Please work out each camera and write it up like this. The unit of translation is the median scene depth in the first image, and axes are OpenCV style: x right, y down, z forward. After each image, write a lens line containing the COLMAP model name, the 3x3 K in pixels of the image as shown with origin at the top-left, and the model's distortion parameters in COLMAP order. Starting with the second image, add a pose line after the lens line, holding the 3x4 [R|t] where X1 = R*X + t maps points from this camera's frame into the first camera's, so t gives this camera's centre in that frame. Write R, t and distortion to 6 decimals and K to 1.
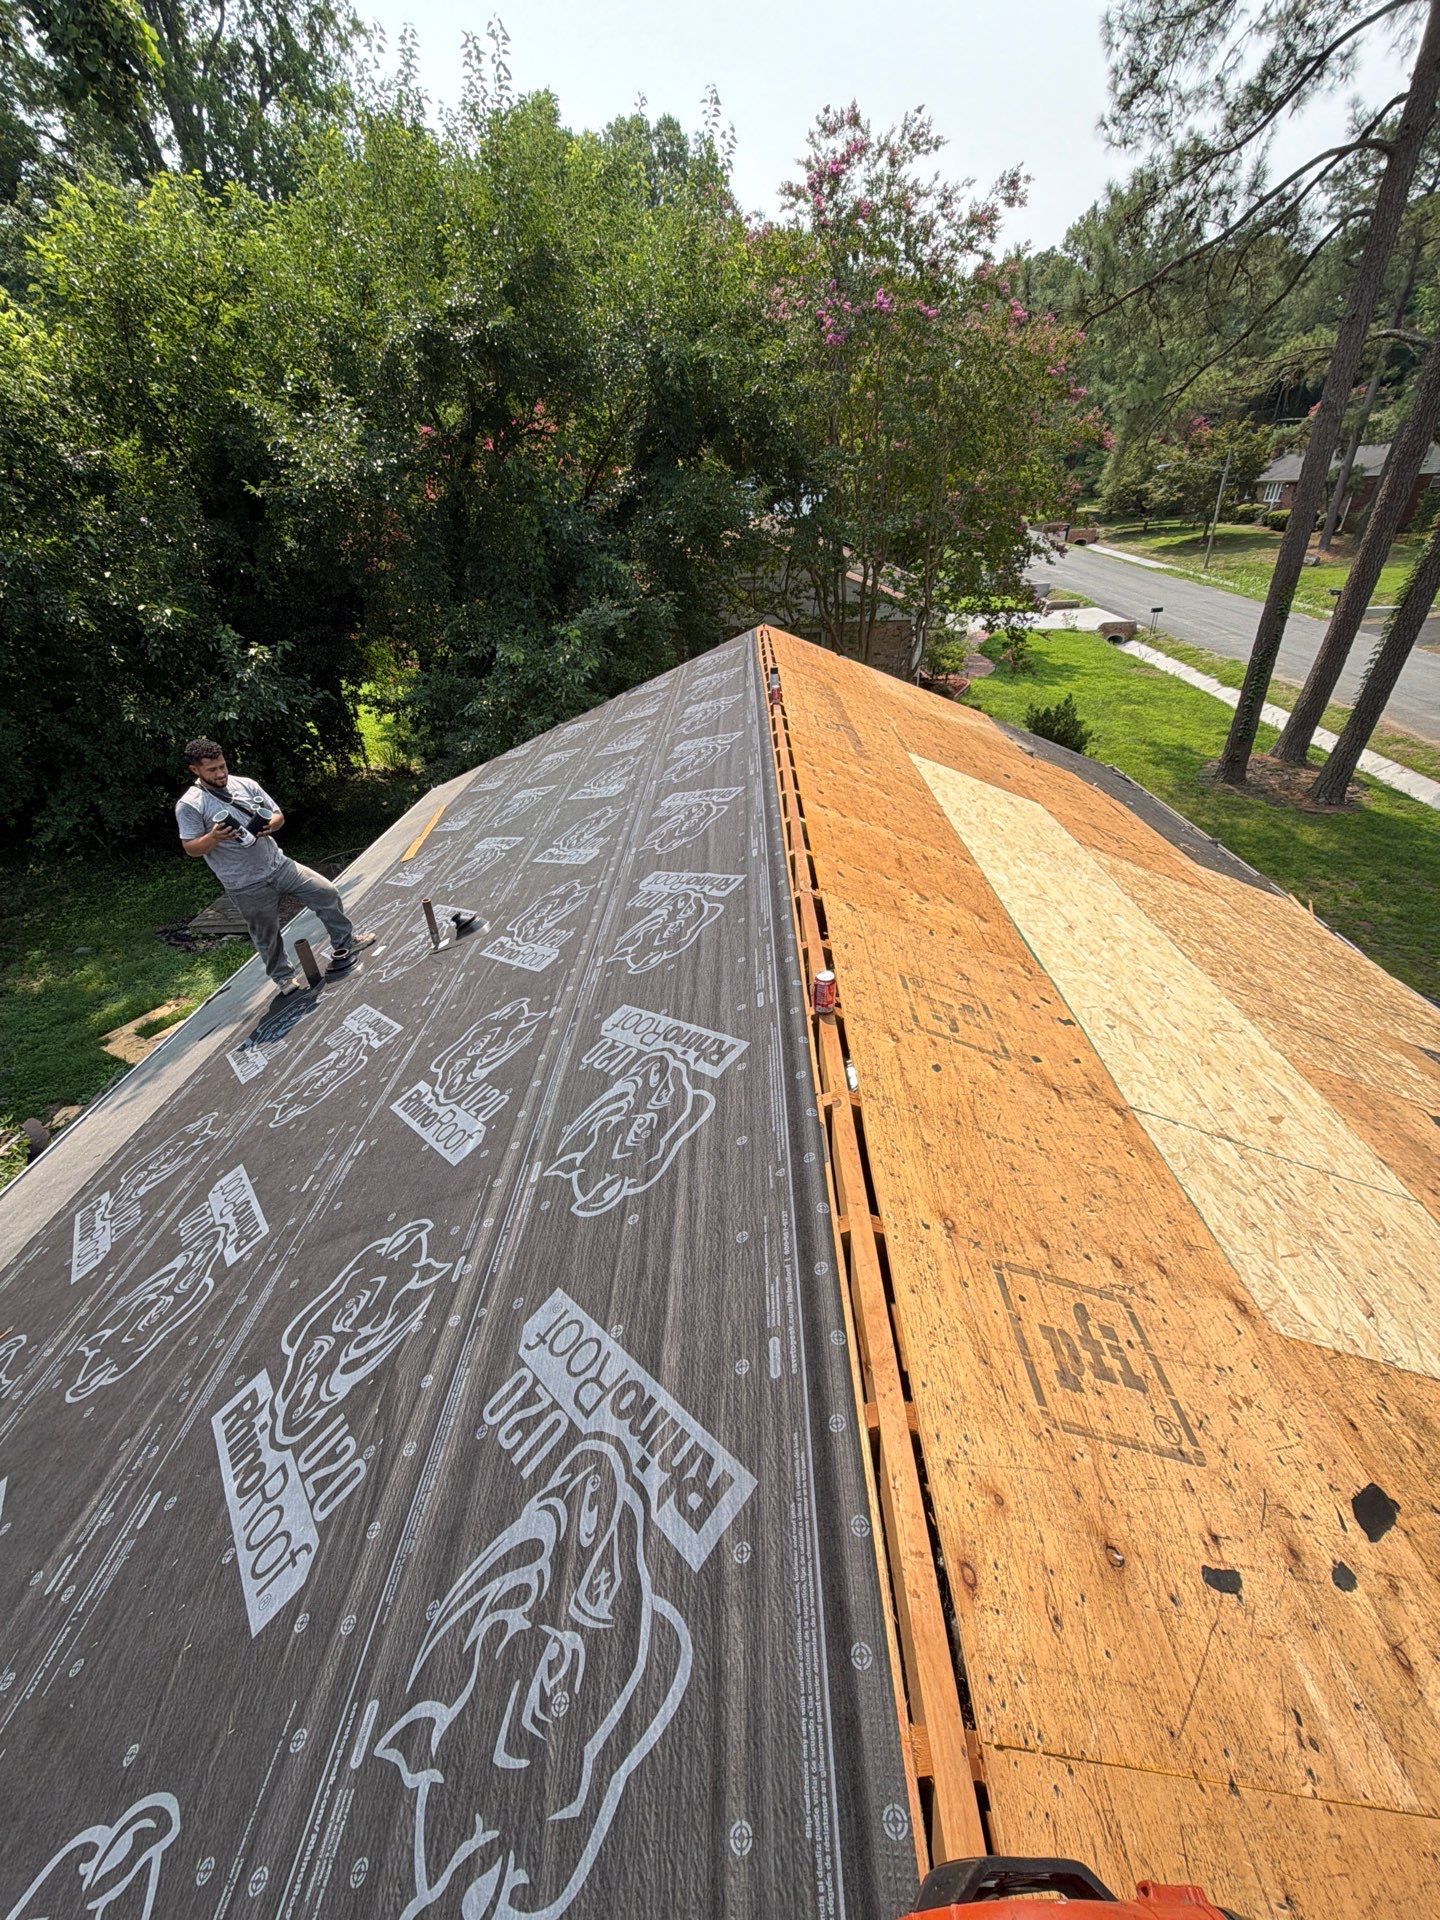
lens RADIAL K [[766.1, 0, 722.7], [0, 766.1, 964.0], [0, 0, 1]] dist [-0.002643, 0.000362]
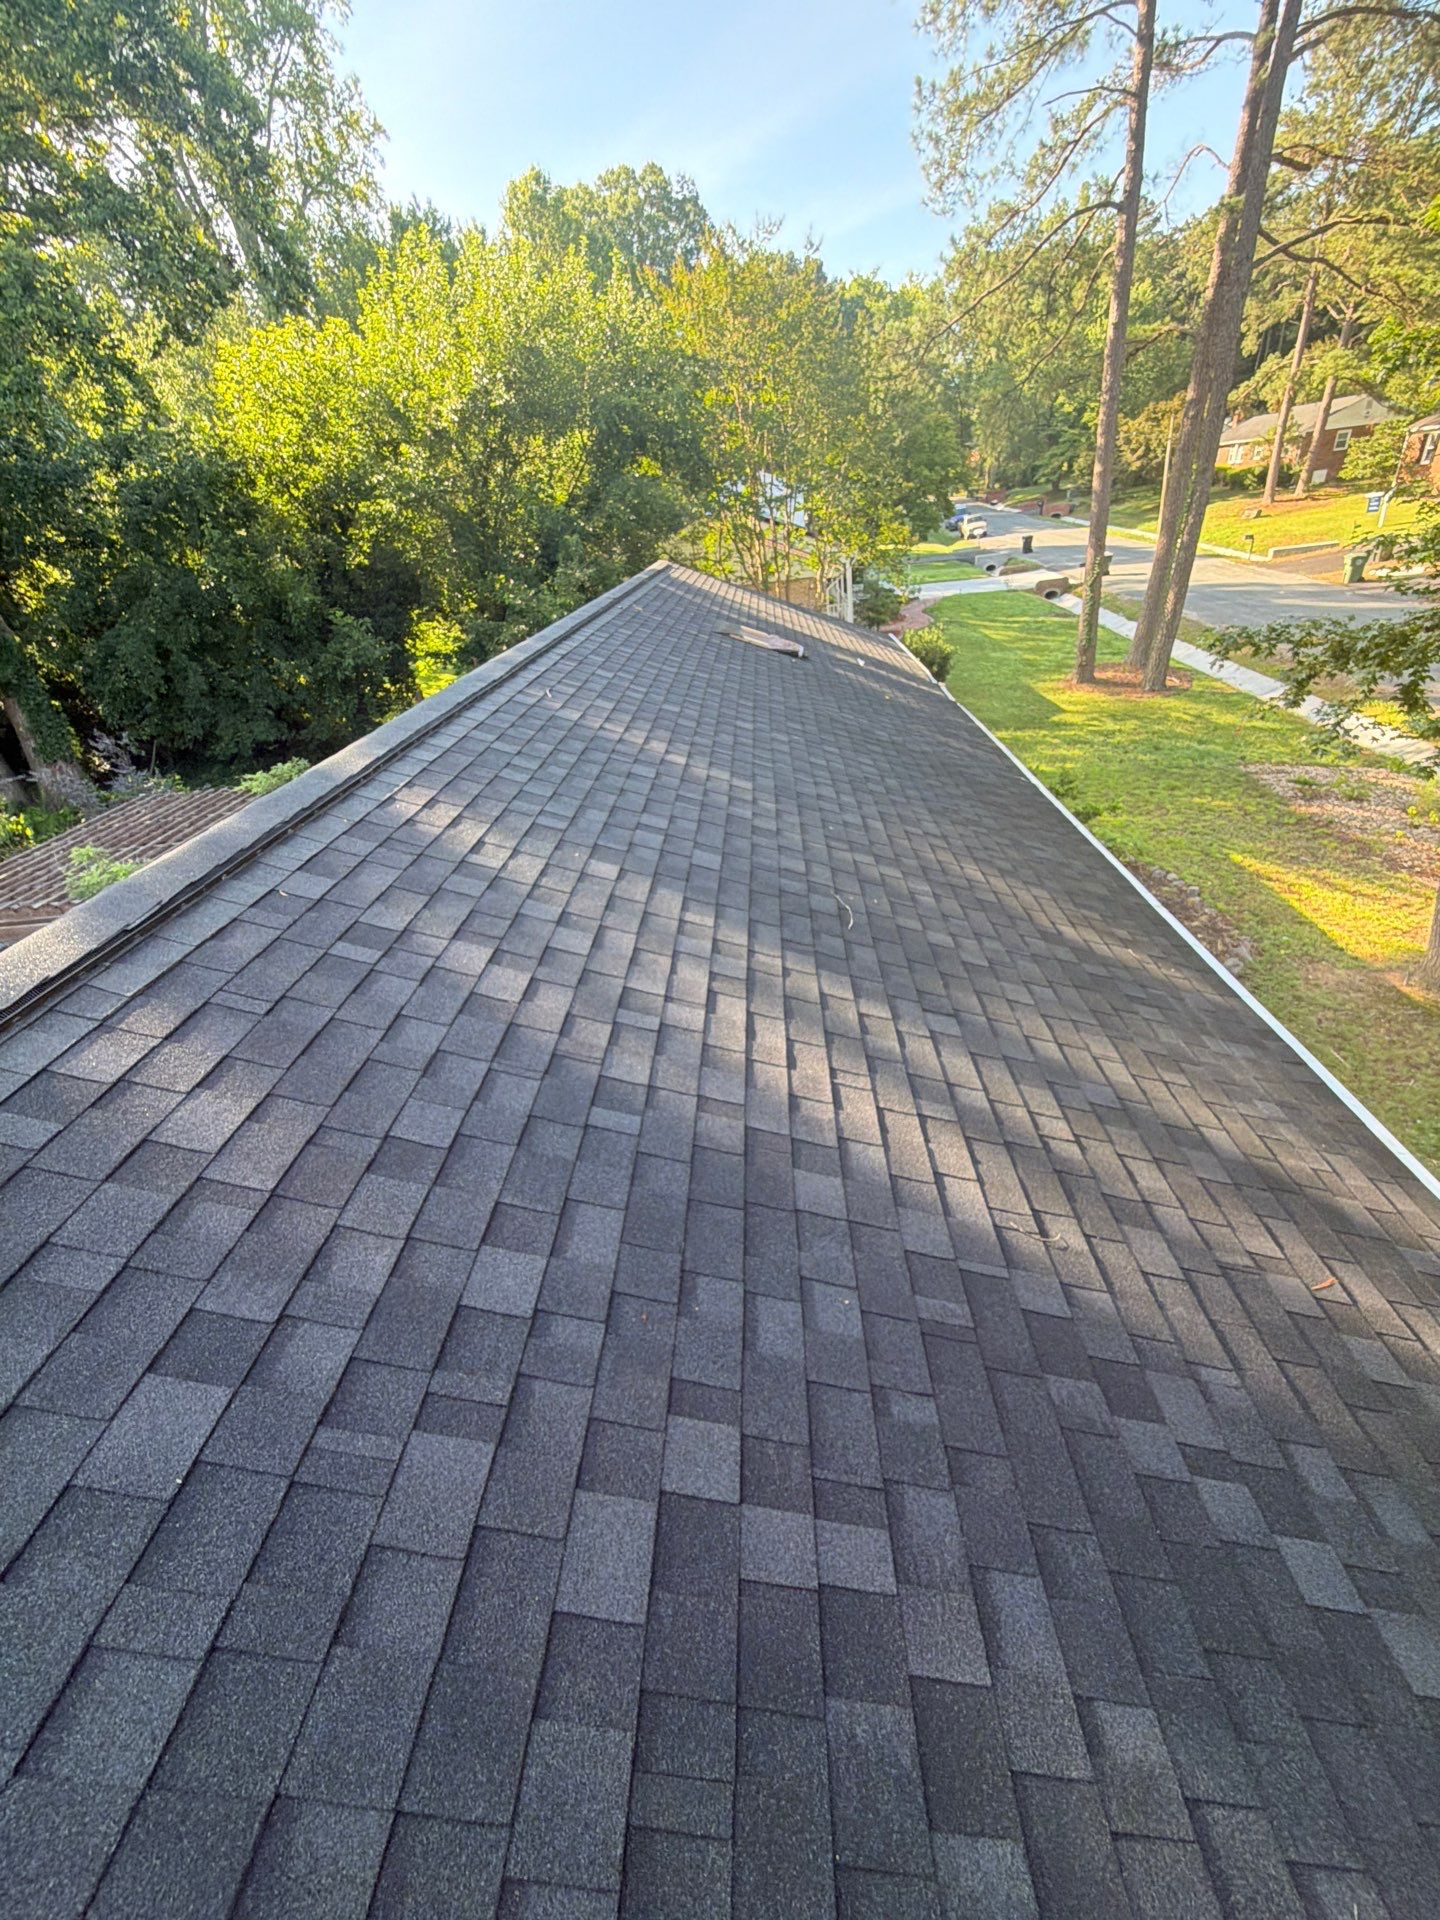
lens RADIAL K [[777.5, 0, 714.5], [0, 777.5, 960.4], [0, 0, 1]] dist [0.002529, 0.000075]
pose [[0.997029, -0.047819, -0.060385, 0.049076], [0.046570, 0.998674, -0.021928, 0.100777], [0.061354, 0.019051, 0.997934, -0.143630]]
